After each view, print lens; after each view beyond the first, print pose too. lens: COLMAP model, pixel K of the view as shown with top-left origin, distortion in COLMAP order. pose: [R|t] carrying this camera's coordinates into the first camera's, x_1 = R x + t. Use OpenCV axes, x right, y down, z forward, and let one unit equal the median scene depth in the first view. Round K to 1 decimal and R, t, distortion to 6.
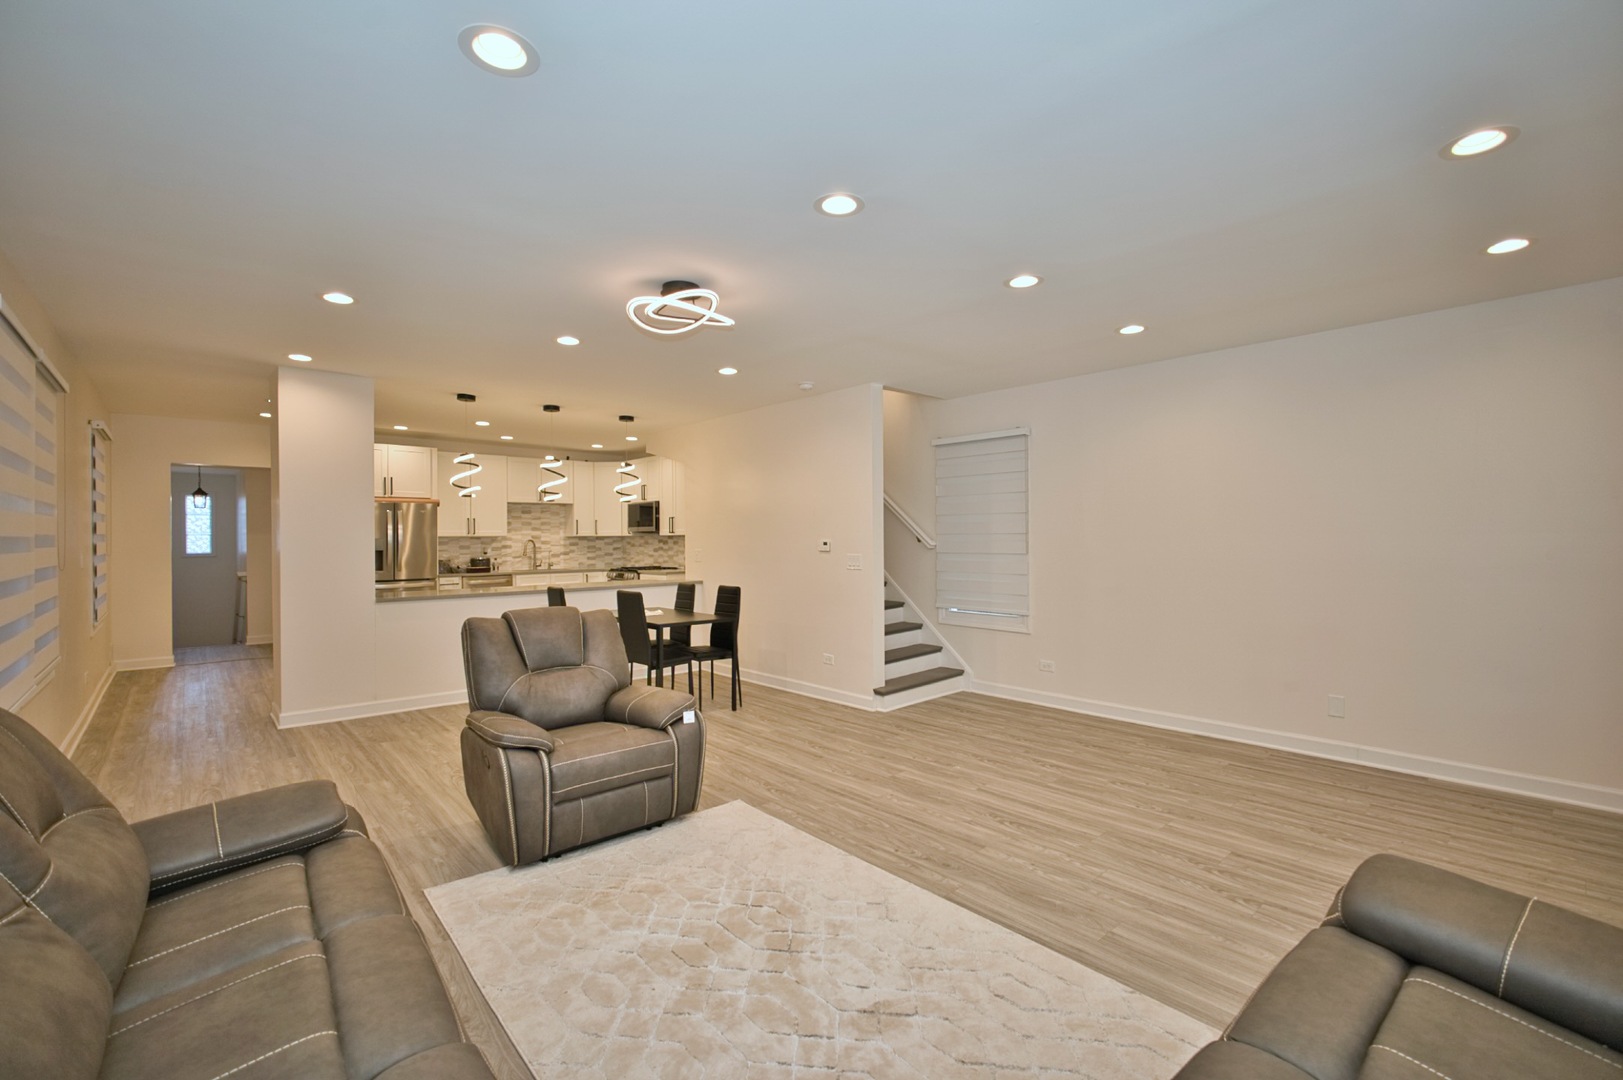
lens RADIAL K [[703.4, 0, 810.5], [0, 703.4, 540.4], [0, 0, 1]] dist [-0.025899, 0.007537]
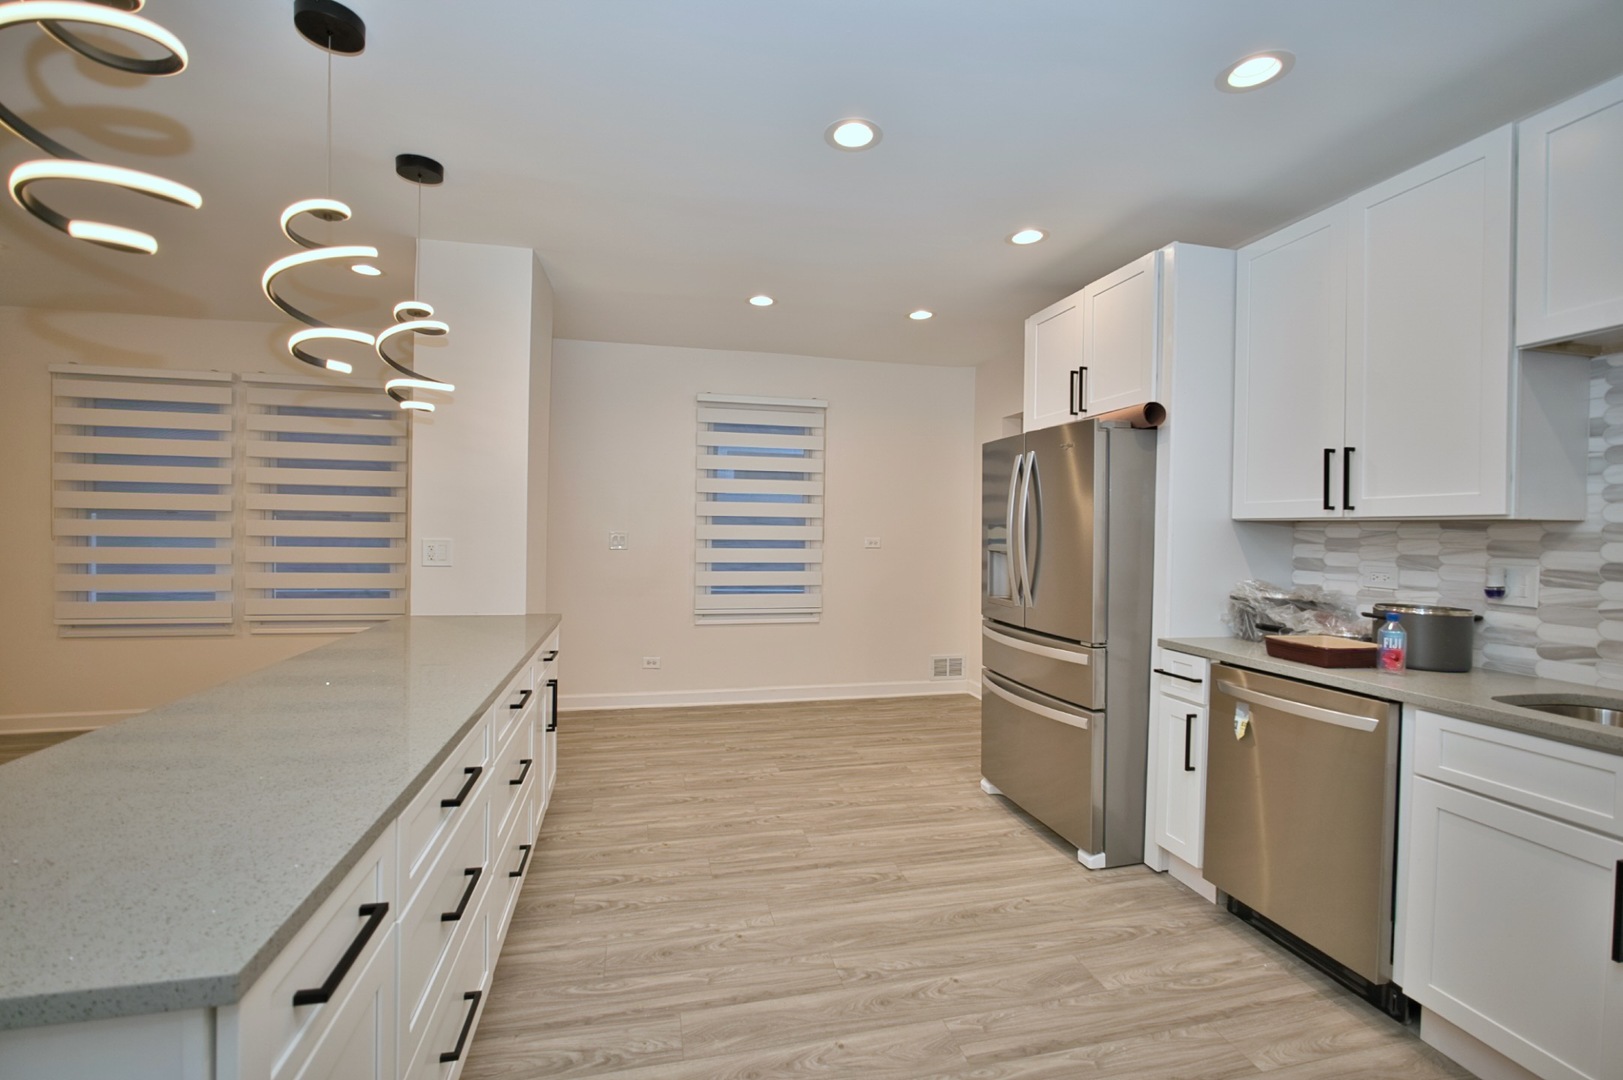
lens RADIAL K [[703.4, 0, 810.5], [0, 703.4, 540.4], [0, 0, 1]] dist [-0.025899, 0.007537]
pose [[-0.483183, 0.009423, -0.875468, -0.283538], [-0.019083, 0.999591, 0.021291, 0.000754], [0.875311, 0.026994, -0.482806, 1.636288]]
